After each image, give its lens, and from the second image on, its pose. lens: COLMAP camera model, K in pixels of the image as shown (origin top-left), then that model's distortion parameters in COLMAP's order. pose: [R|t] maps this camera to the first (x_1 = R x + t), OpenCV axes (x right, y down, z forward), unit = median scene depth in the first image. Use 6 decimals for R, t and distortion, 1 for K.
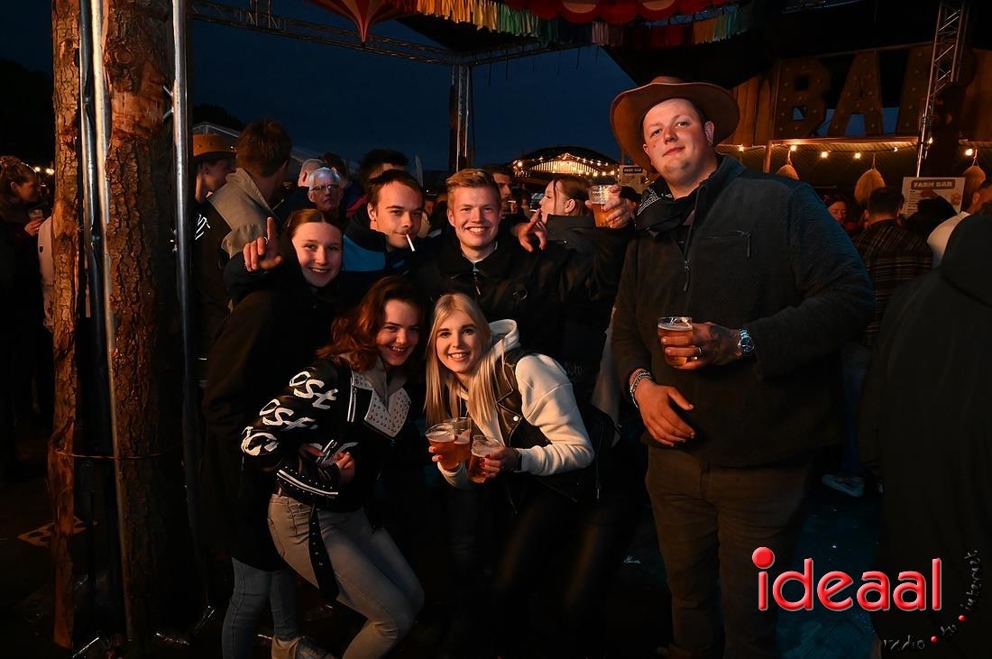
lens RADIAL K [[686.7, 0, 496.0], [0, 686.7, 329.5], [0, 0, 1]] dist [-0.117313, 0.090054]
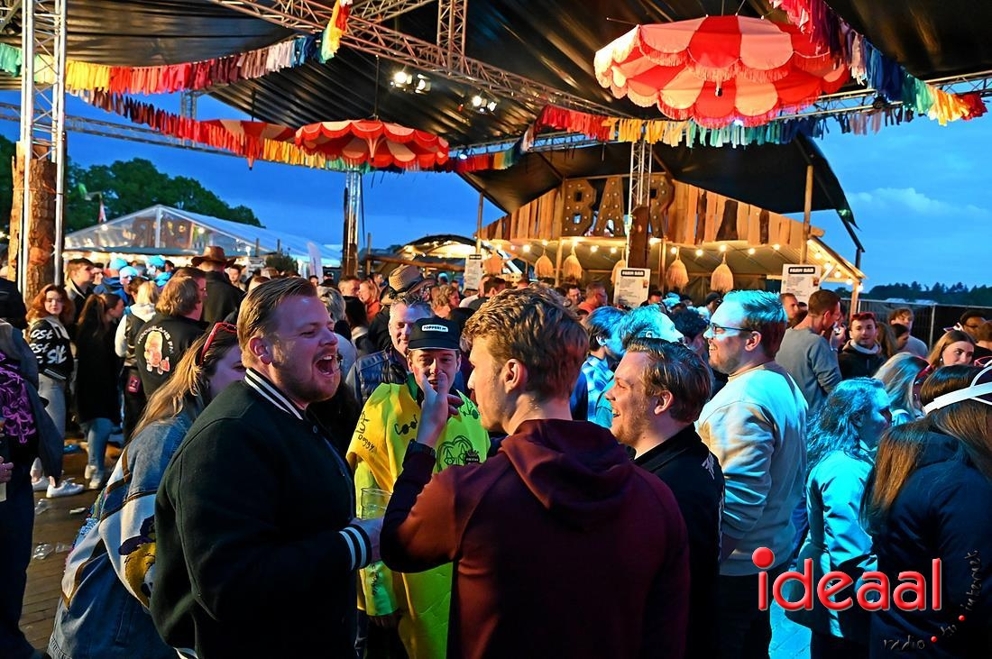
lens RADIAL K [[686.7, 0, 496.0], [0, 686.7, 329.5], [0, 0, 1]] dist [-0.117313, 0.090054]
pose [[0.999265, 0.017915, 0.033898, 0.256433], [-0.014247, 0.994314, -0.105529, 0.050291], [-0.035596, 0.104968, 0.993838, -0.358741]]
